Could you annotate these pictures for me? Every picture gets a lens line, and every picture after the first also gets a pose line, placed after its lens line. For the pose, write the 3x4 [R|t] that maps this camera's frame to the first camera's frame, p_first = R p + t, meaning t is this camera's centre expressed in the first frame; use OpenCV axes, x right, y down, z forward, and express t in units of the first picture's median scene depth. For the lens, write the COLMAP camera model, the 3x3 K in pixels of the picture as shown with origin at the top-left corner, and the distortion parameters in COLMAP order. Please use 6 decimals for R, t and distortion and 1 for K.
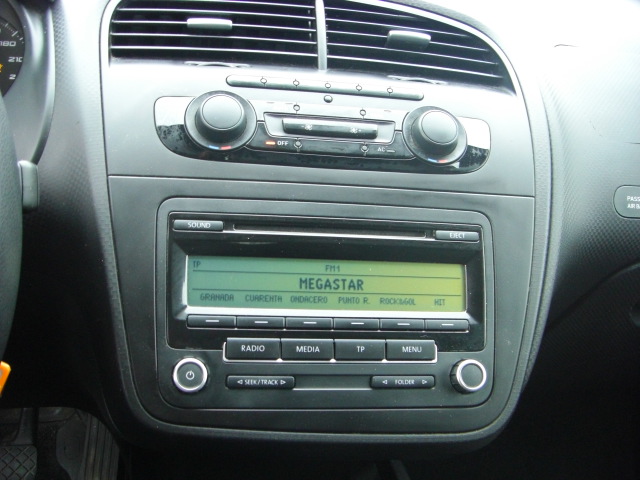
lens RADIAL K [[750.1, 0, 286.9], [0, 750.1, 241.7], [0, 0, 1]] dist [-0.189572, 0.157159]
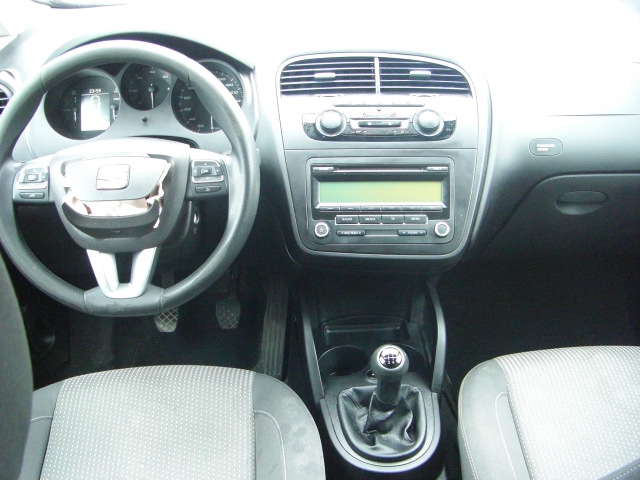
lens RADIAL K [[750.1, 0, 286.9], [0, 750.1, 241.7], [0, 0, 1]] dist [-0.189572, 0.157159]
pose [[0.979470, -0.026642, -0.199819, 0.228234], [0.045109, 0.995059, 0.088441, -0.008021], [0.196476, -0.095639, 0.975833, -1.311106]]
